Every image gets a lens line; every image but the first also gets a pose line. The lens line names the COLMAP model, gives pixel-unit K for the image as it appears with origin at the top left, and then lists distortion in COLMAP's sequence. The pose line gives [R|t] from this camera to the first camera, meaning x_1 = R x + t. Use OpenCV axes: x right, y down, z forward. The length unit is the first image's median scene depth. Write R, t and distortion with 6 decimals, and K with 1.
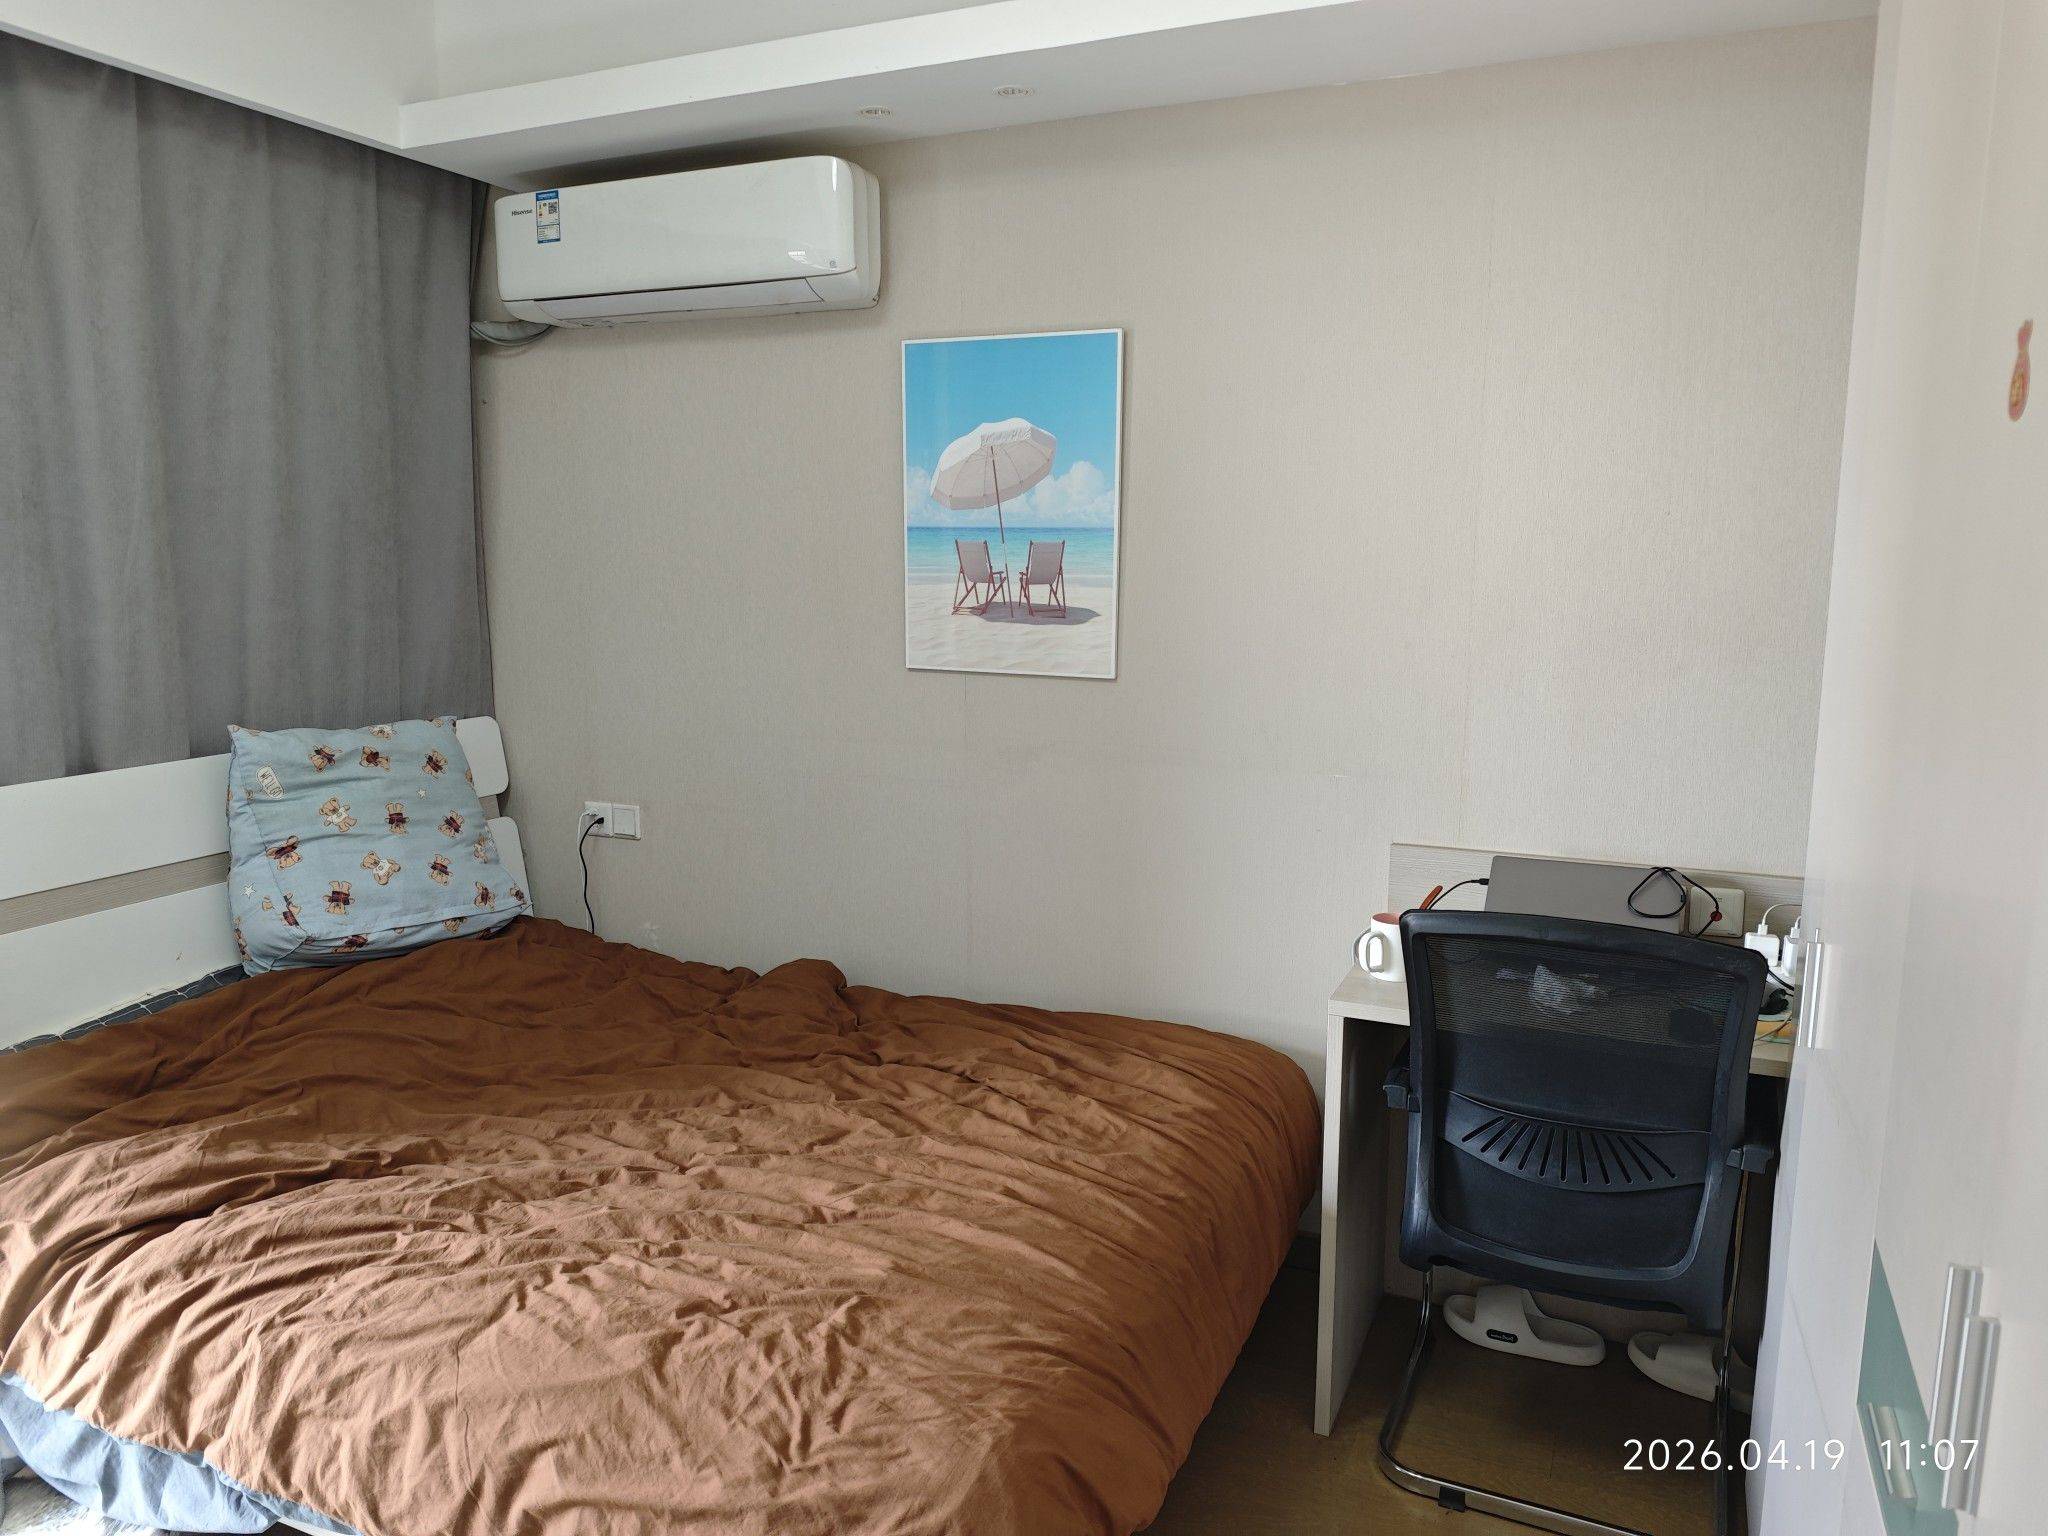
lens RADIAL K [[1402.9, 0, 1021.7], [0, 1402.9, 784.1], [0, 0, 1]] dist [-0.024104, 0.001118]
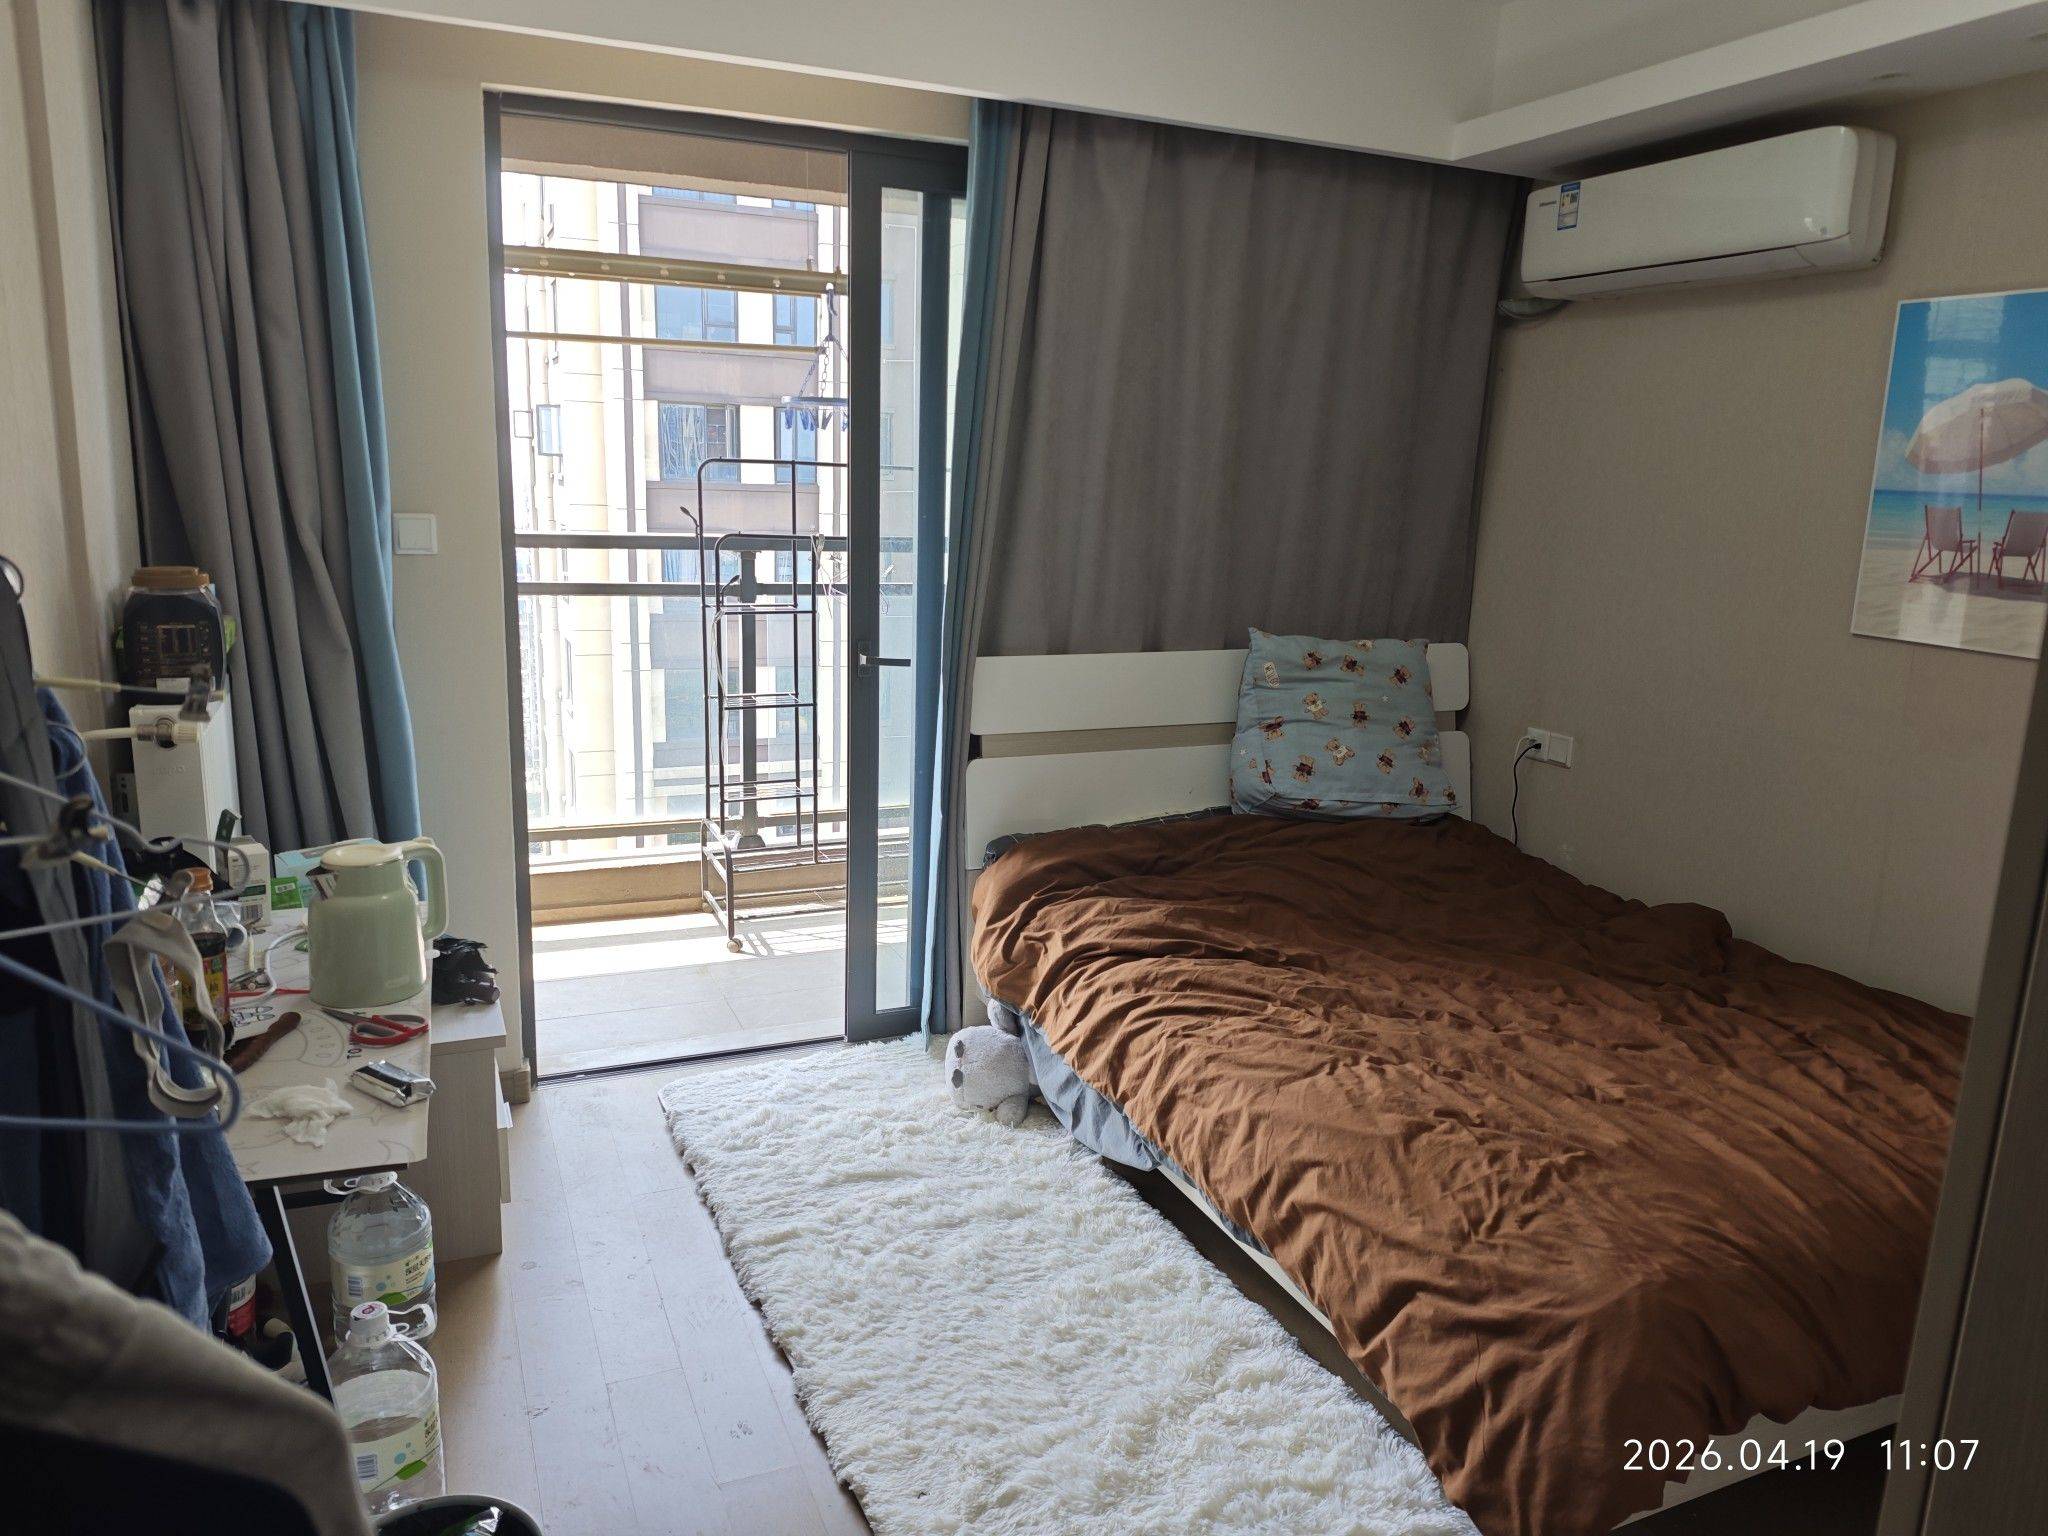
lens RADIAL K [[1402.9, 0, 1021.7], [0, 1402.9, 784.1], [0, 0, 1]] dist [-0.024104, 0.001118]
pose [[0.733424, 0.166744, -0.659004, 0.228873], [-0.141324, 0.985668, 0.092115, 0.017695], [0.664919, 0.025573, 0.746478, -0.179275]]
